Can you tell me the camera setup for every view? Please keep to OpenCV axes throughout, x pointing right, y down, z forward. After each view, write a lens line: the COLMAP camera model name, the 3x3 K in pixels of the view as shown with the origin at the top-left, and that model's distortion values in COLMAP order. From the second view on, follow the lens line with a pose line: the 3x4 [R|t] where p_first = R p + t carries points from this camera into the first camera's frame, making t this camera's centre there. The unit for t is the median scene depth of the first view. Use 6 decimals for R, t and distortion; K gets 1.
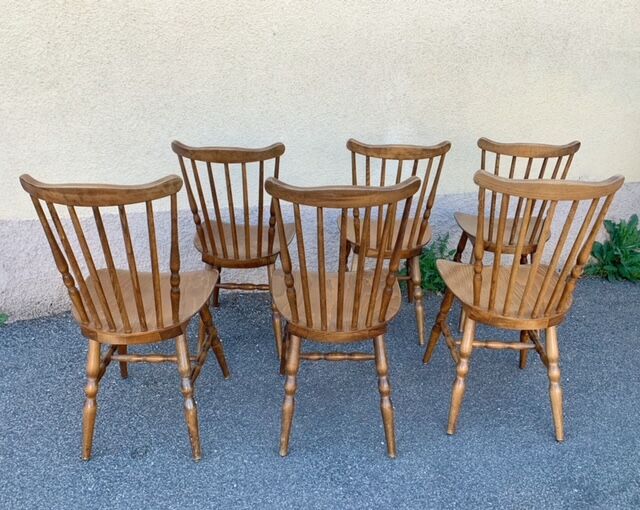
lens RADIAL K [[531.0, 0, 312.7], [0, 531.0, 252.6], [0, 0, 1]] dist [0.007949, -0.021945]
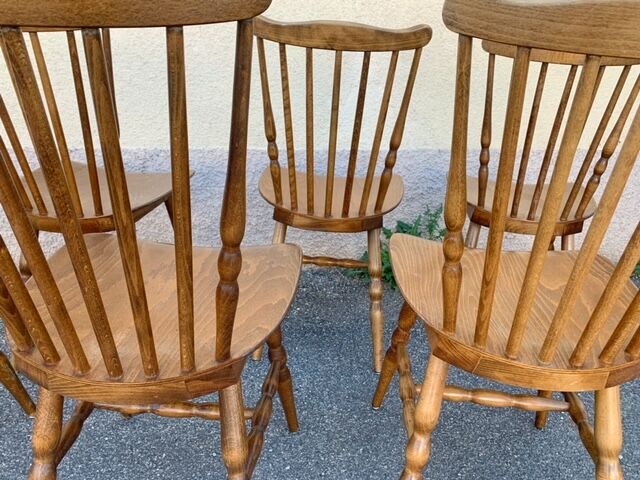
lens RADIAL K [[493.6, 0, 324.7], [0, 493.6, 240.6], [0, 0, 1]] dist [0.019185, -0.024869]
pose [[0.998191, 0.049964, -0.033431, 0.202405], [-0.049755, 0.998737, 0.007041, 0.023318], [0.033740, -0.005365, 0.999416, 0.546128]]
